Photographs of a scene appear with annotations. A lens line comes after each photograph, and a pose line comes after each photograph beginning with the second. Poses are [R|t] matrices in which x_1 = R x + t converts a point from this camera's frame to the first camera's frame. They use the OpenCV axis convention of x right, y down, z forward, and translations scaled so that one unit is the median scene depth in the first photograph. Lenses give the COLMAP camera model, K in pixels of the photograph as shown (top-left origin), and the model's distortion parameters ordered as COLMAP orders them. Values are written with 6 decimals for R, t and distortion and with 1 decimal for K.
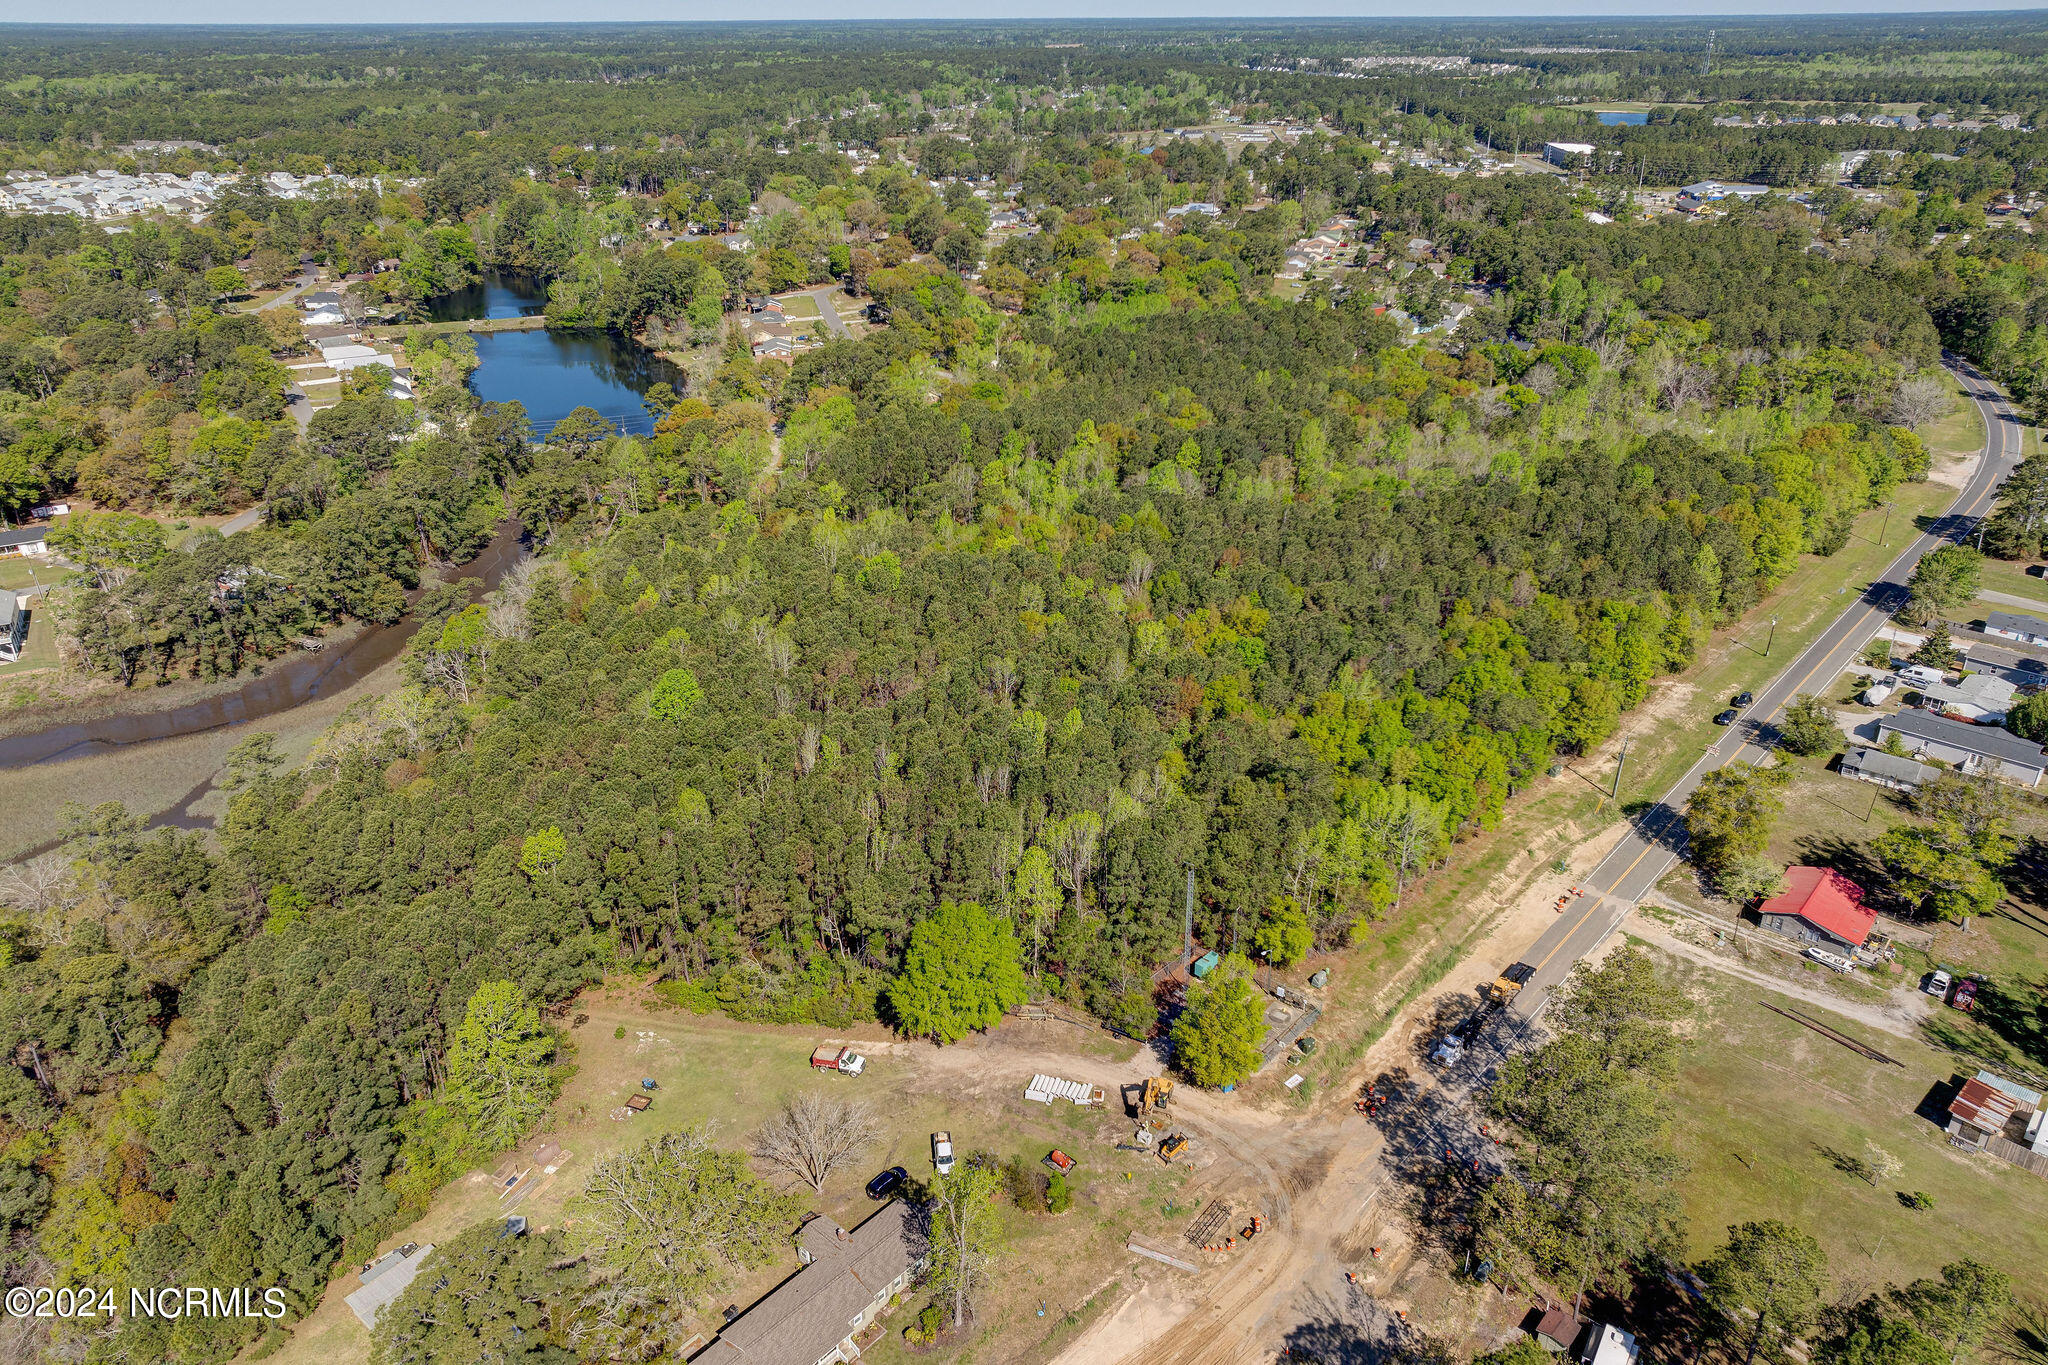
lens RADIAL K [[1450.1, 0, 1026.3], [0, 1450.1, 639.1], [0, 0, 1]] dist [-0.024620, 0.035765]
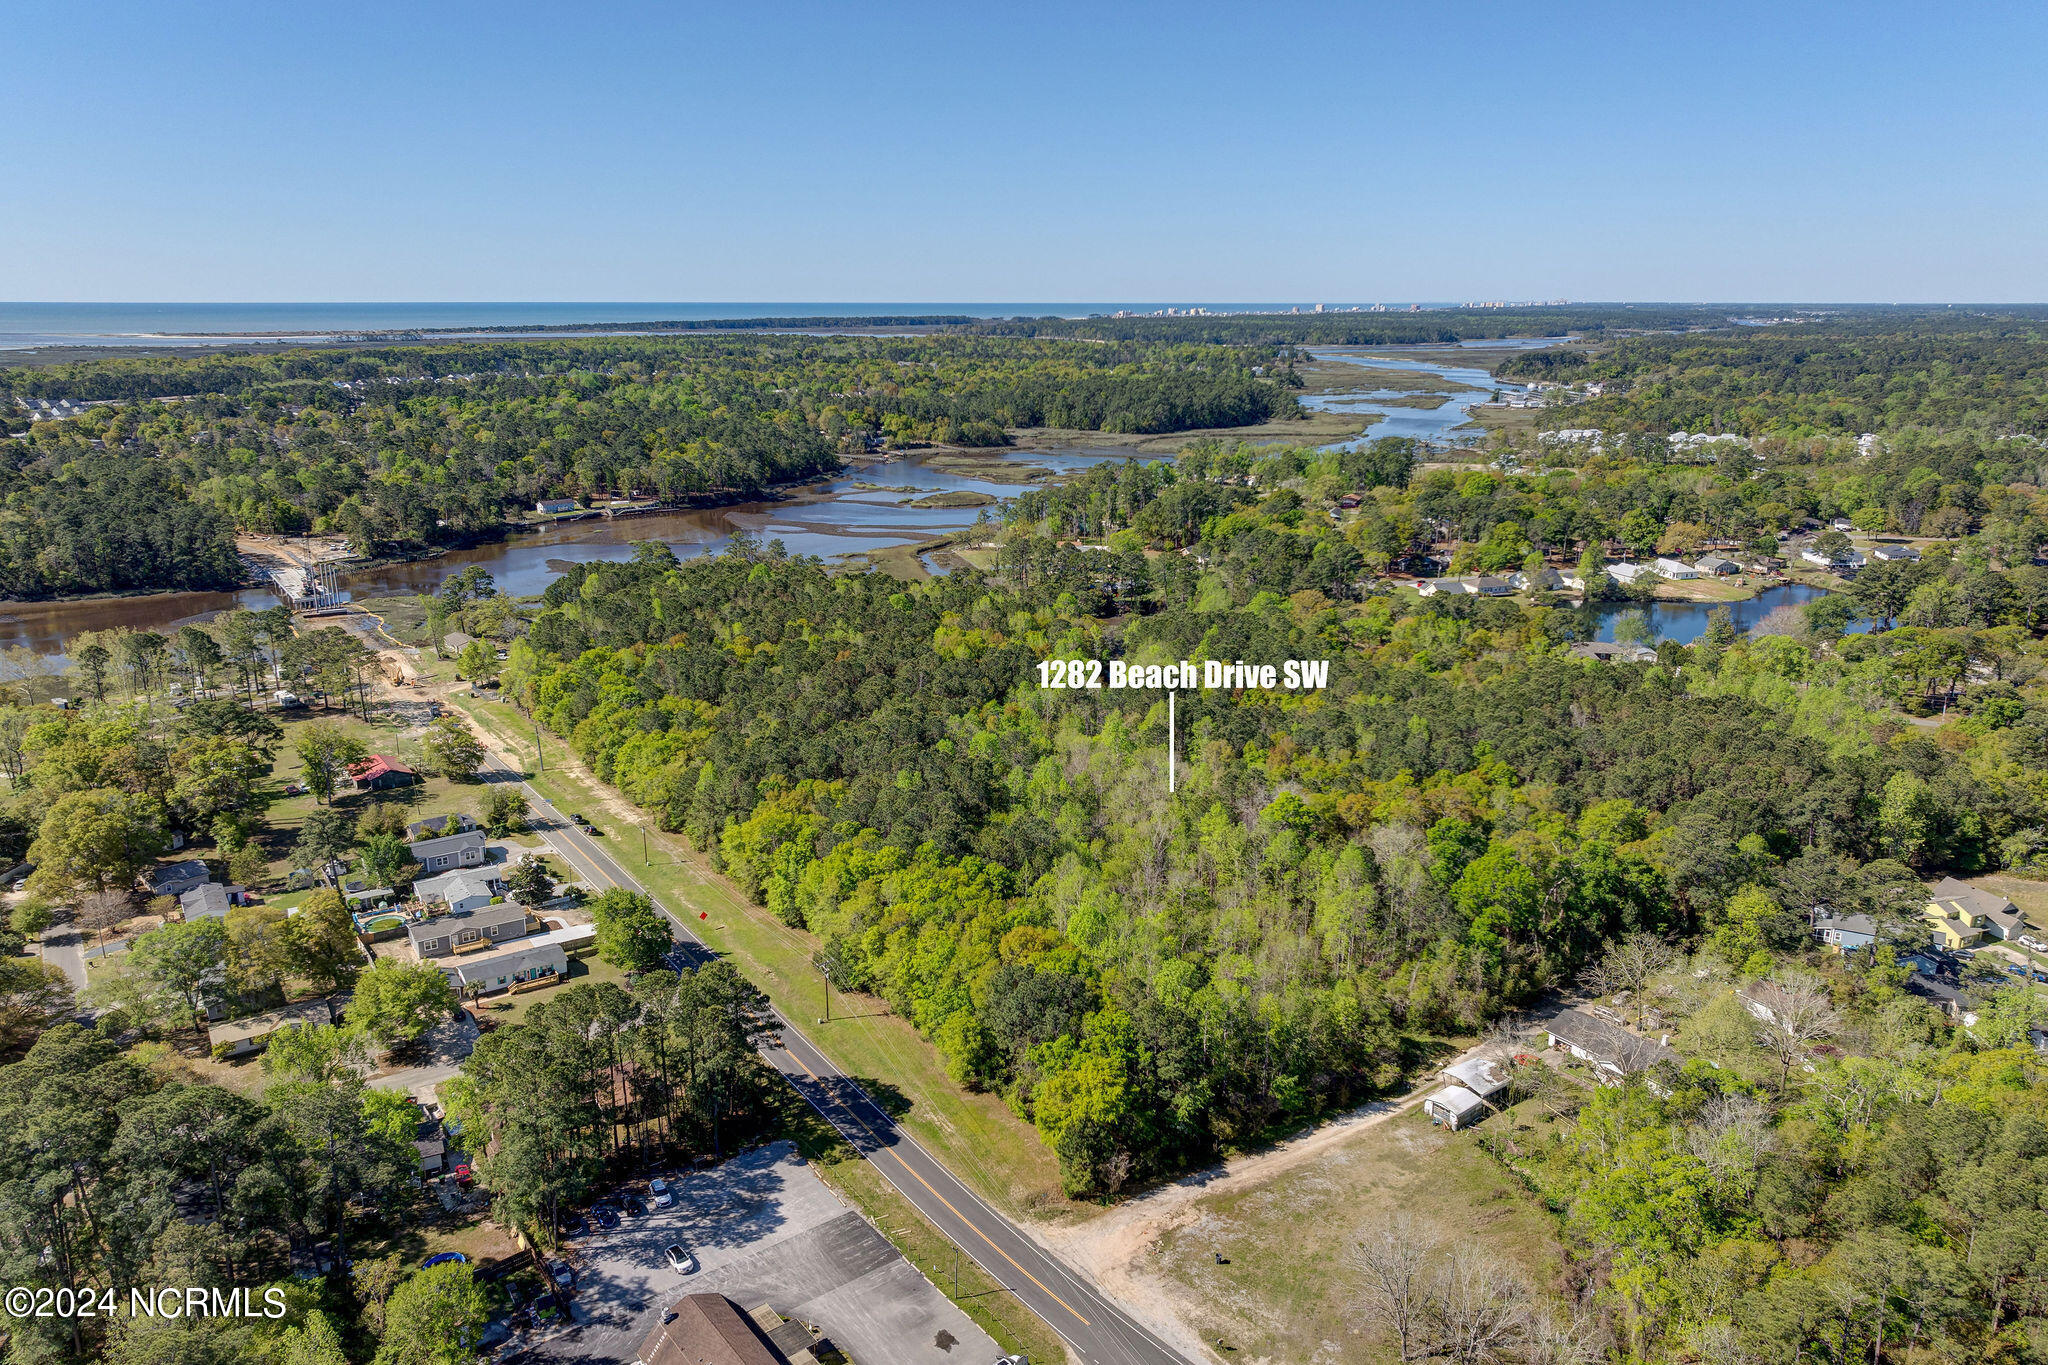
lens RADIAL K [[1434.7, 0, 1022.2], [0, 1434.7, 669.6], [0, 0, 1]] dist [0.009792, -0.024405]
pose [[-0.231019, 0.251364, -0.939918, 0.671795], [-0.386511, 0.862842, 0.325751, -0.269163], [0.892883, 0.438543, -0.102178, 0.617531]]
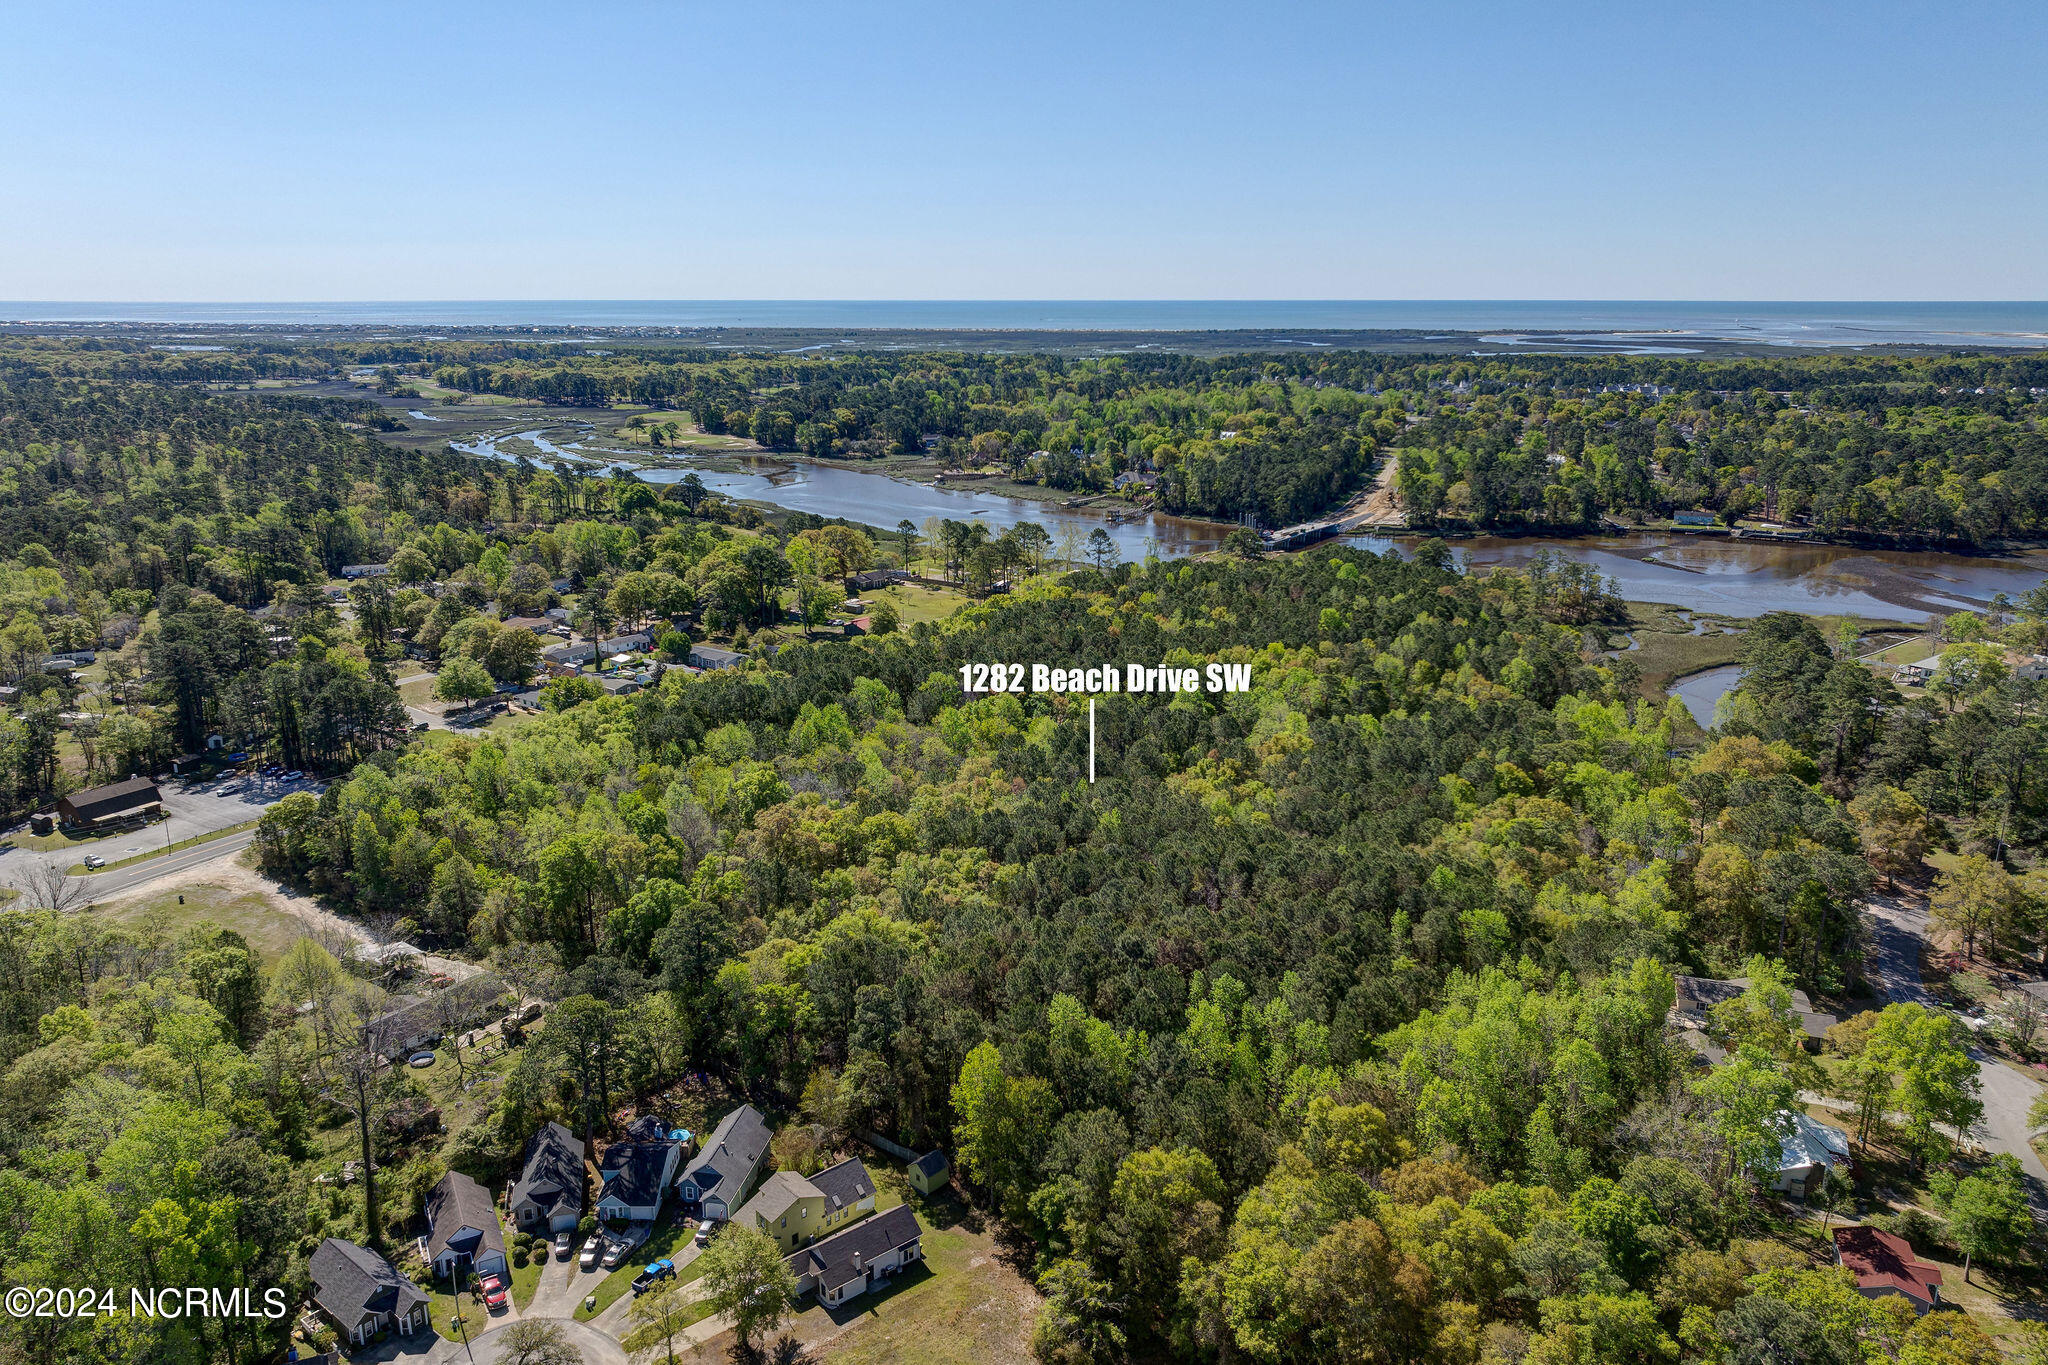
lens RADIAL K [[1434.7, 0, 1022.2], [0, 1434.7, 669.6], [0, 0, 1]] dist [0.009792, -0.024405]
pose [[-0.992248, 0.038724, -0.118089, 0.194601], [-0.042376, 0.787840, 0.614421, -0.442620], [0.116828, 0.614662, -0.780091, 1.028932]]
